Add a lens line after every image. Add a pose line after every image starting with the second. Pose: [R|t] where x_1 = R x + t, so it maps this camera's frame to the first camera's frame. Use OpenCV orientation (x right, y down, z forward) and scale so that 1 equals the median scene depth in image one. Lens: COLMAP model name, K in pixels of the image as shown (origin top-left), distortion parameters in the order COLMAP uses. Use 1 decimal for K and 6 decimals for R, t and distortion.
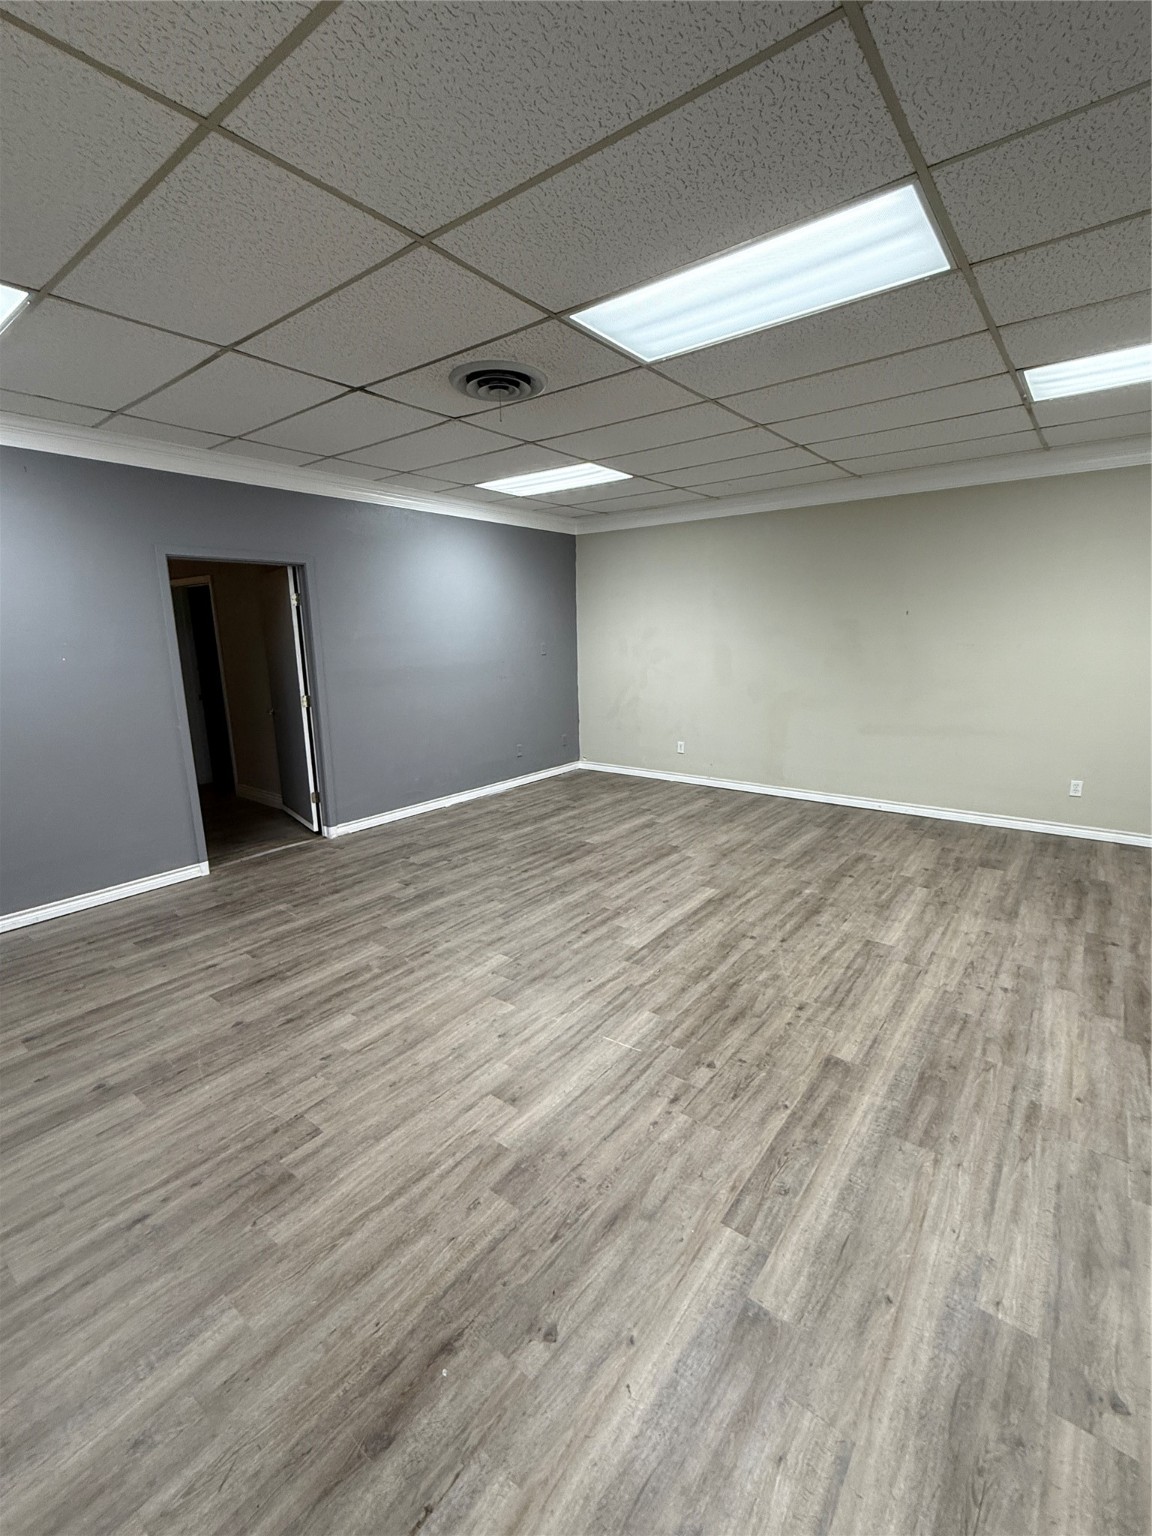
lens RADIAL K [[656.7, 0, 566.9], [0, 656.7, 770.6], [0, 0, 1]] dist [0.000429, 0.000387]
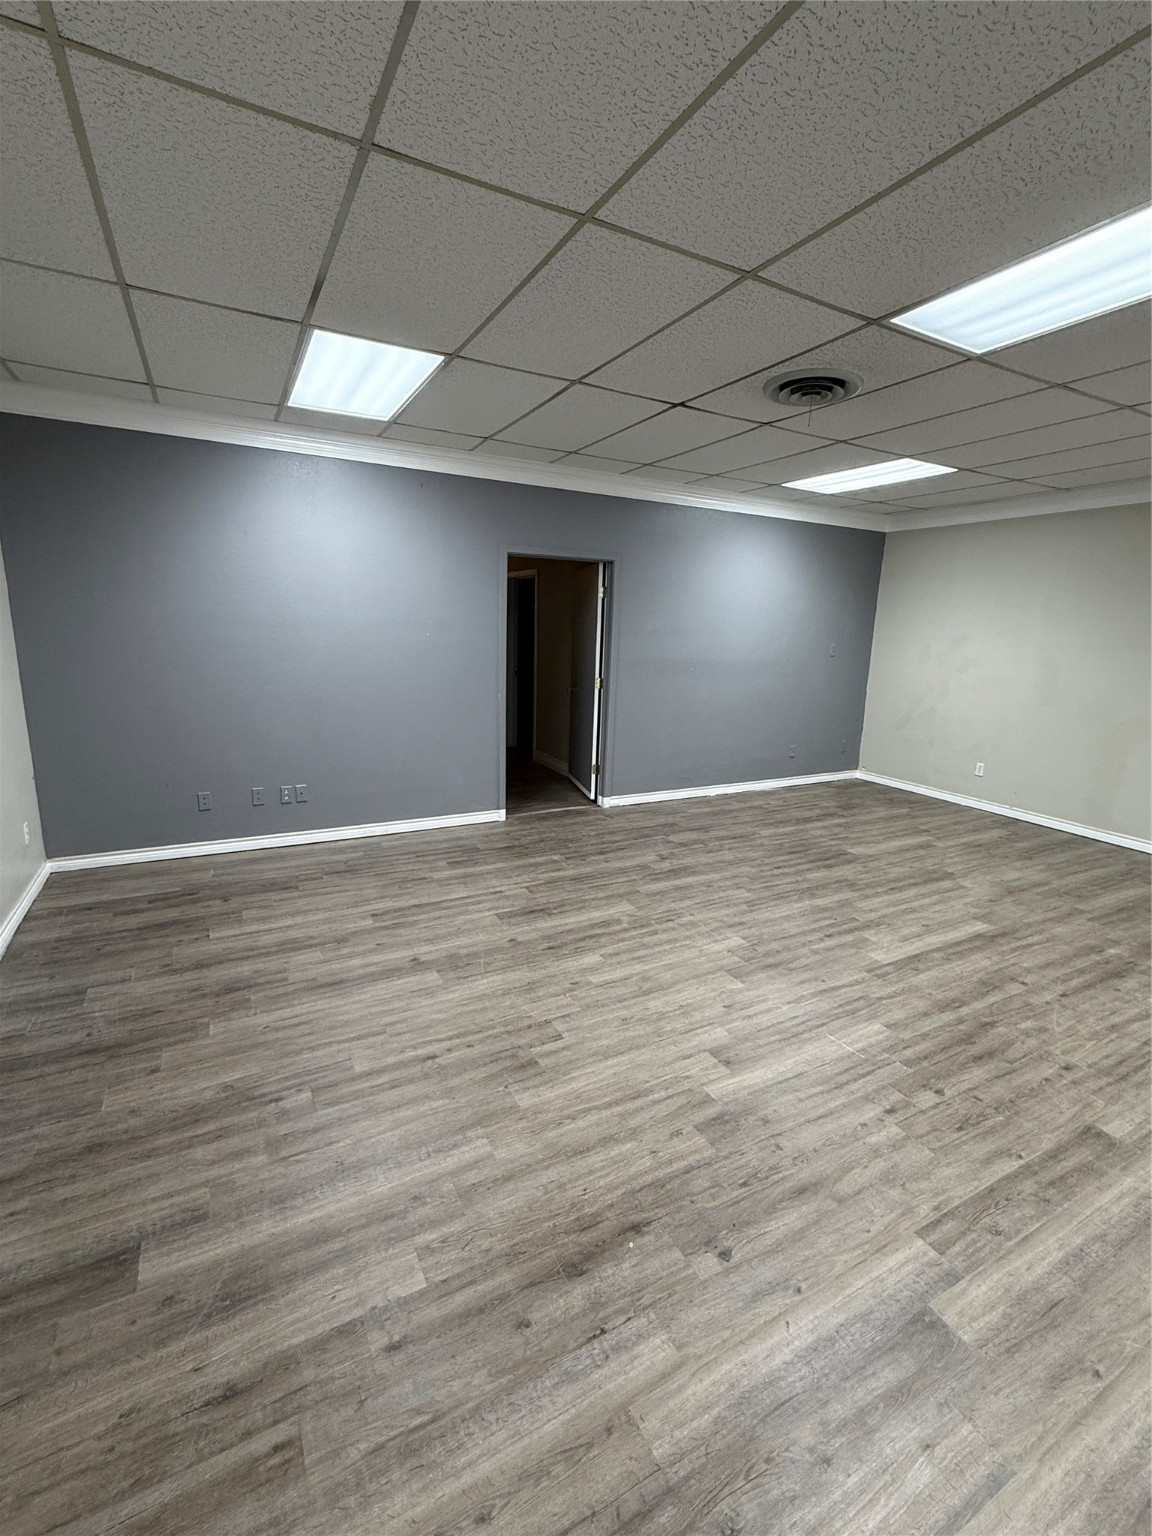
lens RADIAL K [[656.7, 0, 584.0], [0, 656.7, 771.2], [0, 0, 1]] dist [0.000429, 0.000387]
pose [[0.916980, 0.132041, -0.376449, 0.043911], [-0.129123, 0.991076, 0.033097, 0.020032], [0.377460, 0.018259, 0.925846, -0.096264]]
